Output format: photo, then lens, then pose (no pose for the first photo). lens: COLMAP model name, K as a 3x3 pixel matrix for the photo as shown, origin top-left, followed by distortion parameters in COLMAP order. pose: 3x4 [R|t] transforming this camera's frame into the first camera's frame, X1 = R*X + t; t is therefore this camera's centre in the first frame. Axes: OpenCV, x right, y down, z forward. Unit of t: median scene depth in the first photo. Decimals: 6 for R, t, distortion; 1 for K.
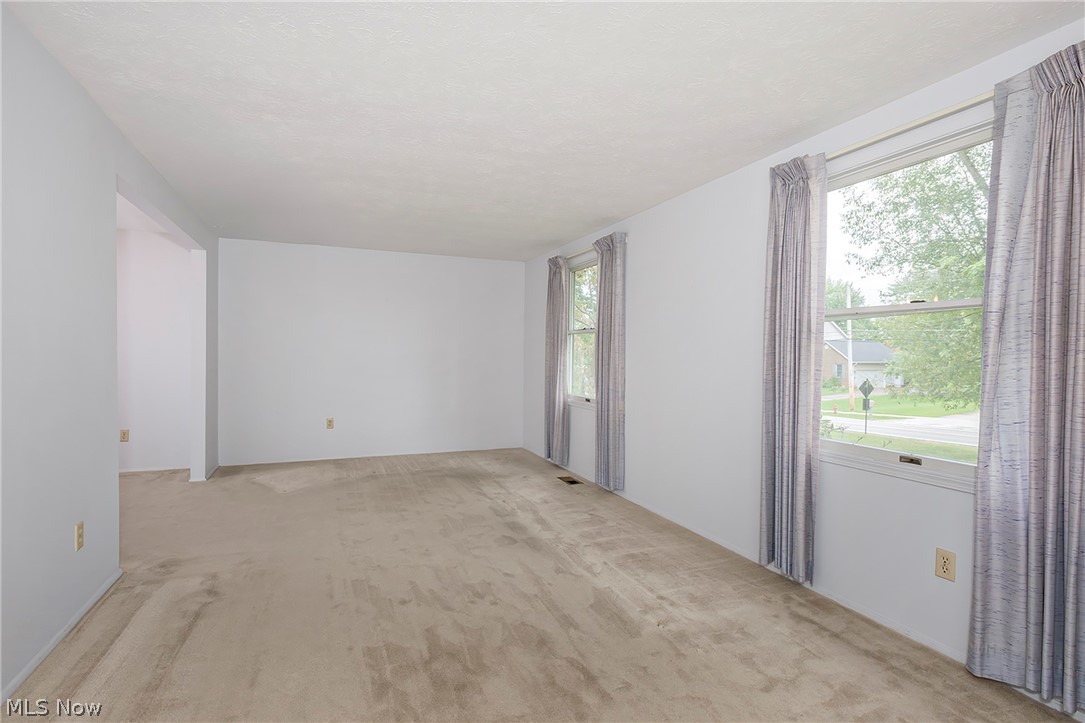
lens RADIAL K [[486.0, 0, 526.8], [0, 486.0, 352.3], [0, 0, 1]] dist [0.001978, 0.000619]
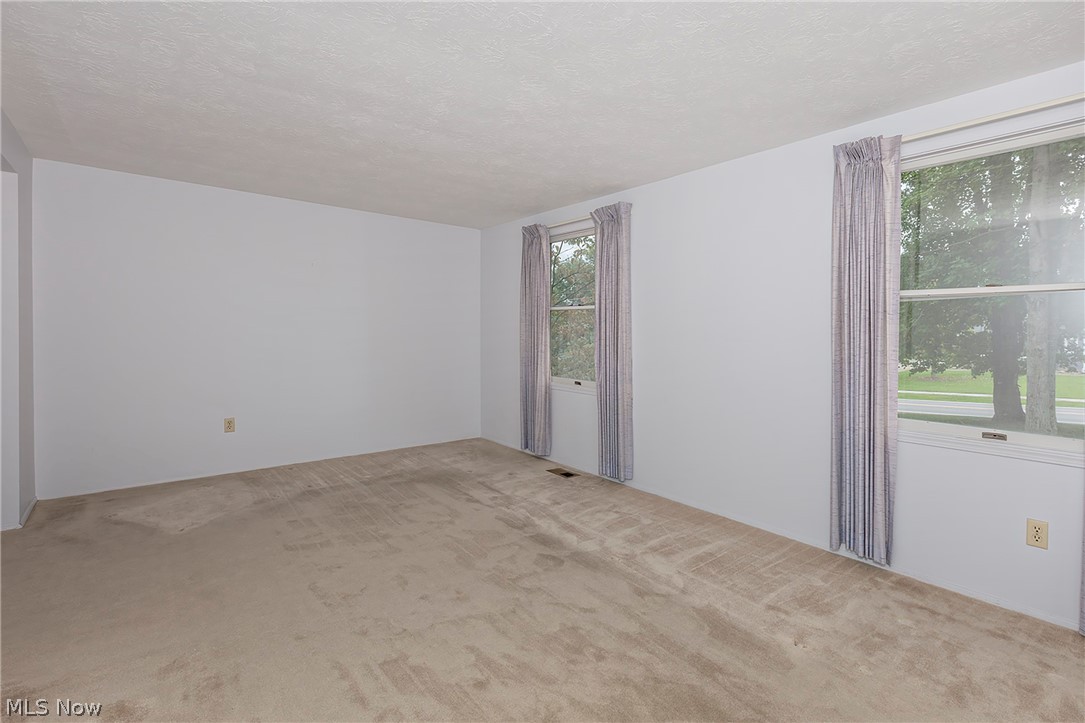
lens RADIAL K [[486.0, 0, 599.1], [0, 486.0, 331.8], [0, 0, 1]] dist [0.001978, 0.000619]
pose [[0.940280, 0.001772, 0.340398, -0.226214], [-0.003166, 0.999989, 0.003539, -0.002924], [-0.340388, -0.004406, 0.940275, 0.186428]]
